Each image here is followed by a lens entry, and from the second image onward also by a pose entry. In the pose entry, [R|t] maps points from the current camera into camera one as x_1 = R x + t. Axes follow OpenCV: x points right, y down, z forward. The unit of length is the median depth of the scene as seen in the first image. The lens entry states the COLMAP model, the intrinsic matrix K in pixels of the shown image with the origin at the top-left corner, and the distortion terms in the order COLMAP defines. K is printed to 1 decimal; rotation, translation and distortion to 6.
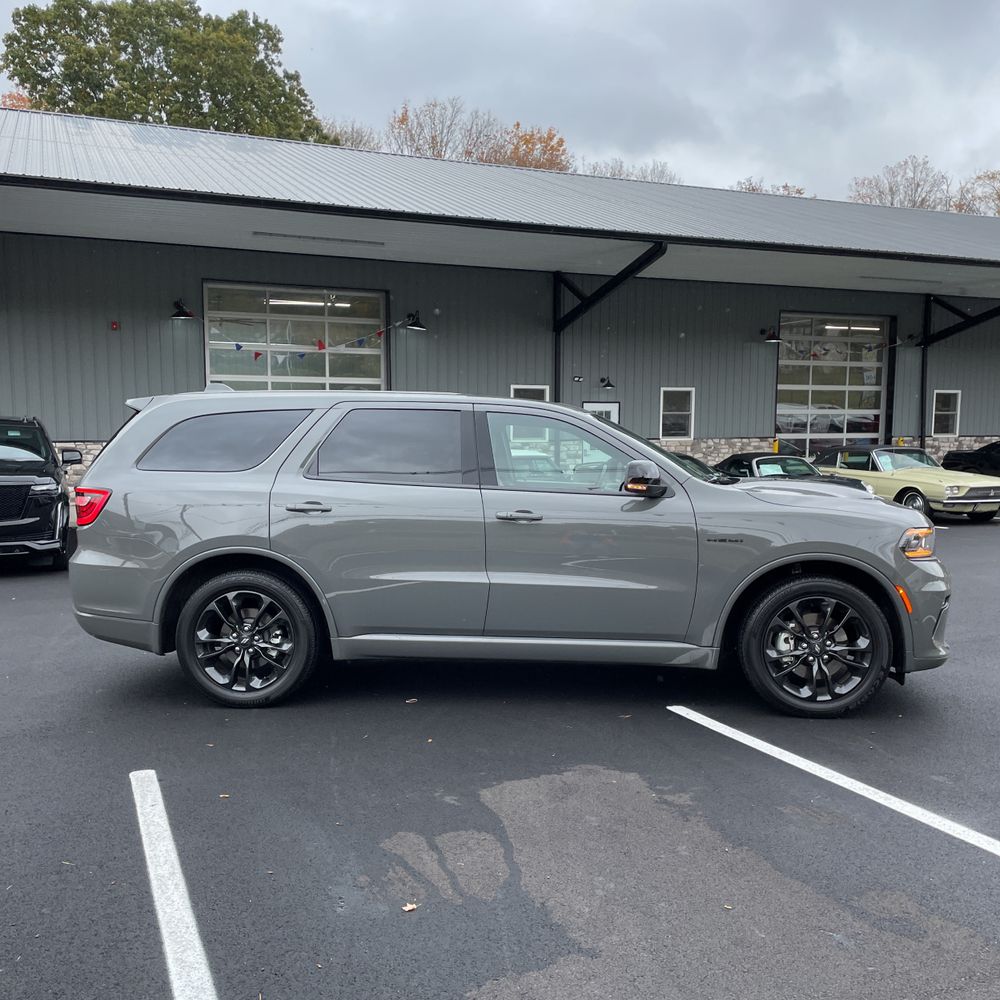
lens RADIAL K [[1066.4, 0, 527.0], [0, 1066.4, 500.9], [0, 0, 1]] dist [0.119583, -0.178903]
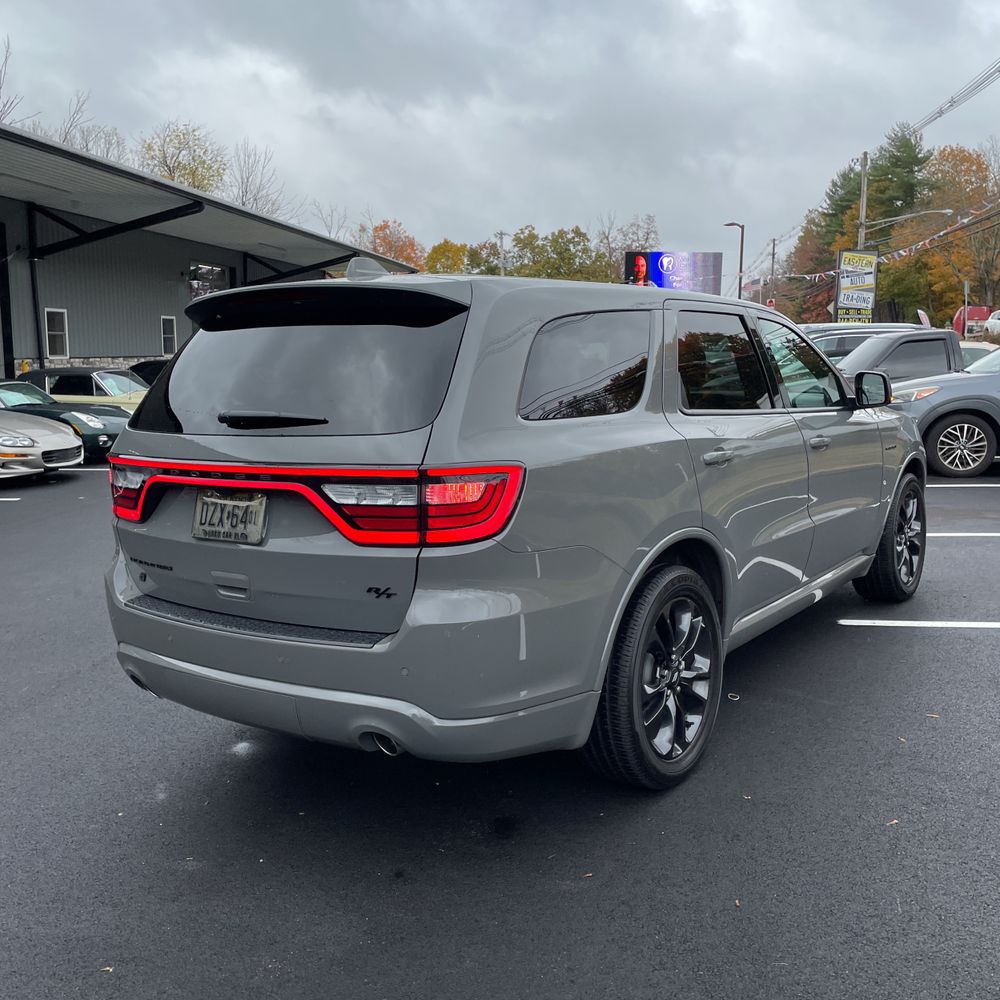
lens RADIAL K [[1022.3, 0, 500.0], [0, 1022.3, 500.0], [0, 0, 1]] dist [0.100159, -0.128188]
pose [[0.507639, -0.132060, 0.851389, -0.290023], [0.068386, 0.991241, 0.112978, -0.017305], [-0.858851, 0.000870, 0.512224, 0.276628]]
